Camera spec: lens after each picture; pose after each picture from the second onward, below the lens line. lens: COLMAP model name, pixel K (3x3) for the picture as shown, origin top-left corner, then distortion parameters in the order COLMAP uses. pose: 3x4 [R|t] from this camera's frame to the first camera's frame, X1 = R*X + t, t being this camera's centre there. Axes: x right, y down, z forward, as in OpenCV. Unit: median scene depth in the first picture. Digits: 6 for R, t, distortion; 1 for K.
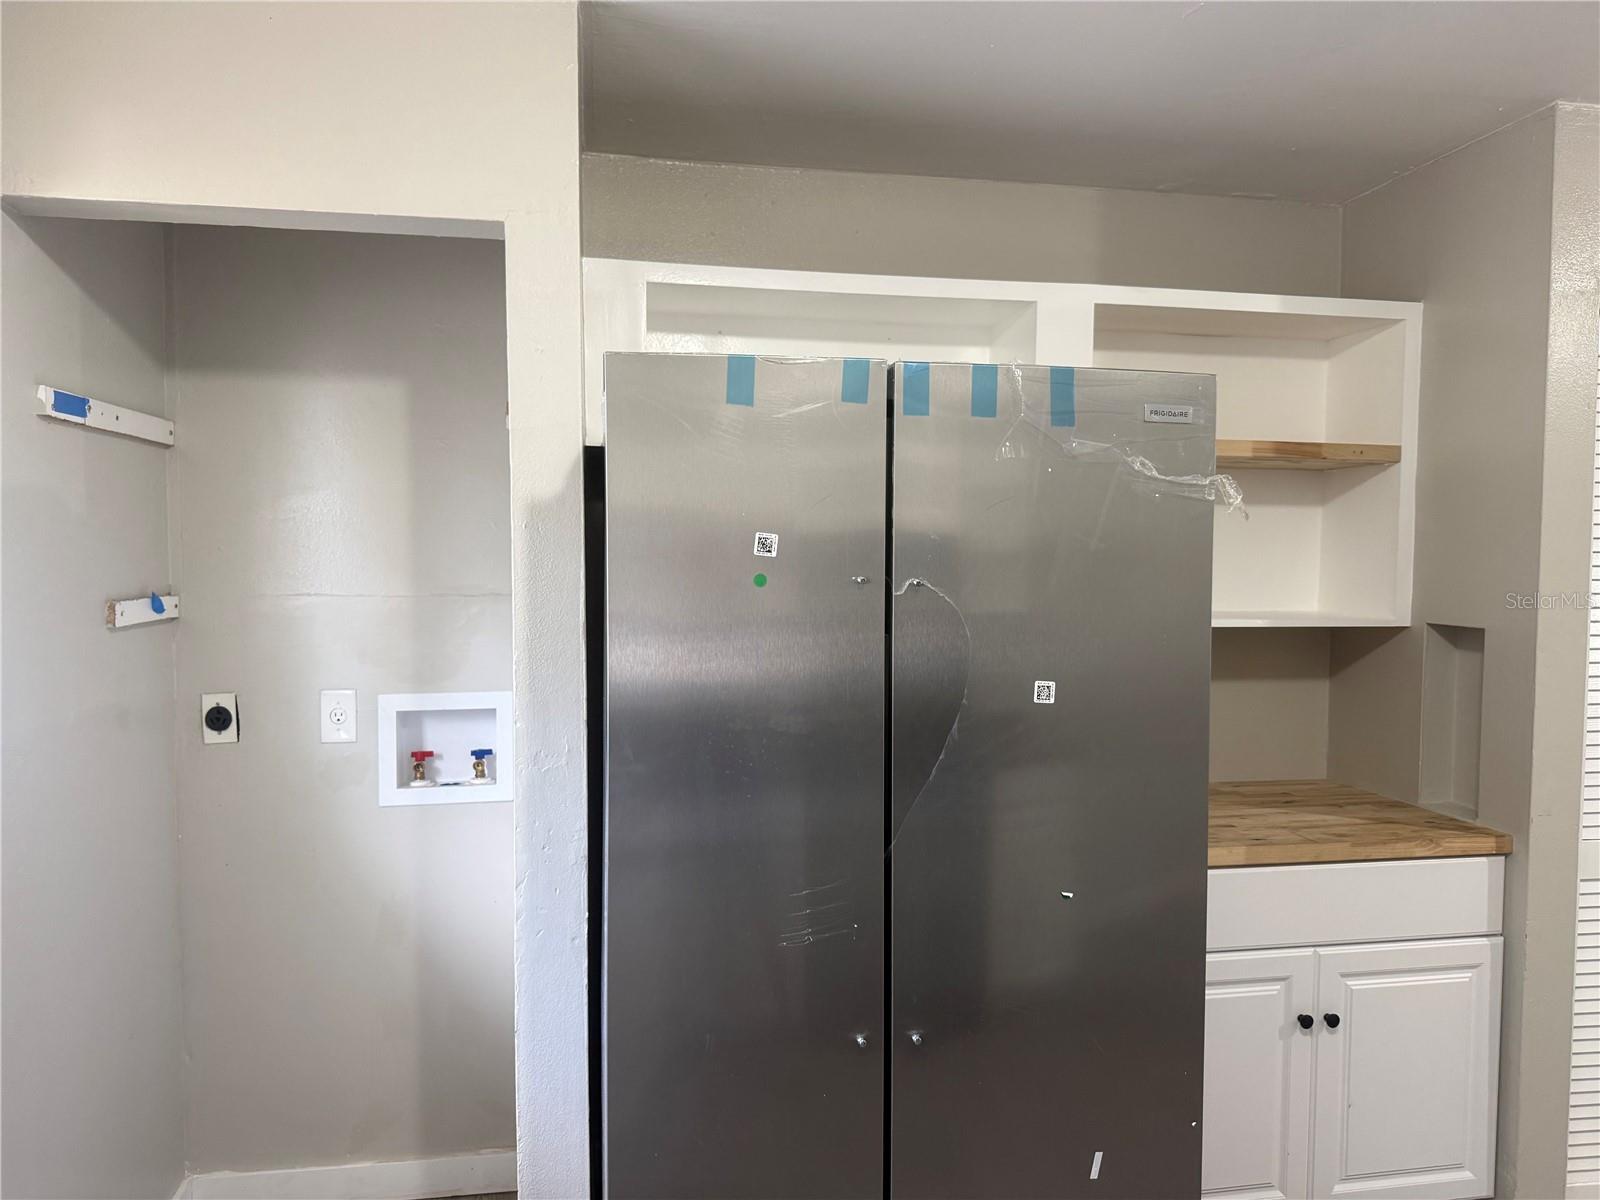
lens RADIAL K [[1132.5, 0, 800.0], [0, 1132.5, 600.0], [0, 0, 1]] dist [-0.003945, -0.003700]
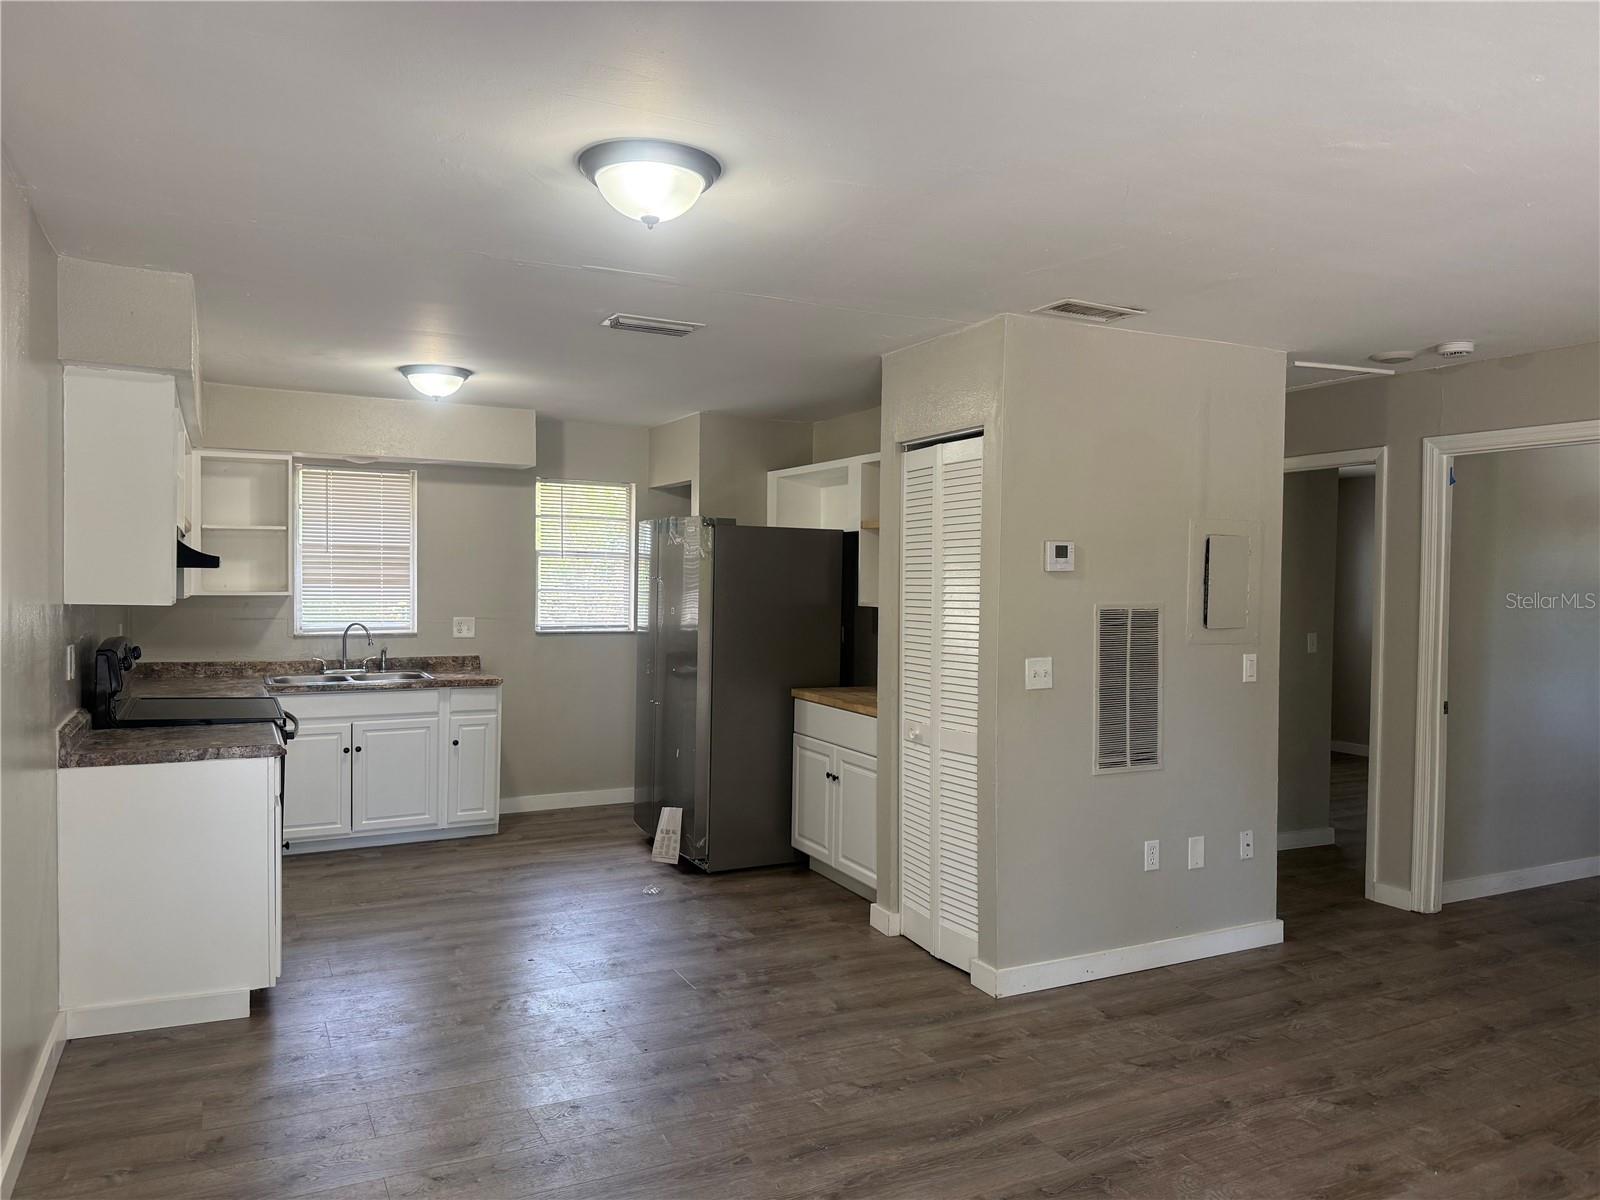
lens RADIAL K [[1114.8, 0, 802.2], [0, 1114.8, 593.9], [0, 0, 1]] dist [0.045017, -0.072347]
pose [[0.279526, 0.014457, -0.960029, 2.589417], [-0.051974, 0.998648, -0.000094, 0.007975], [0.958730, 0.049923, 0.279899, 0.295049]]
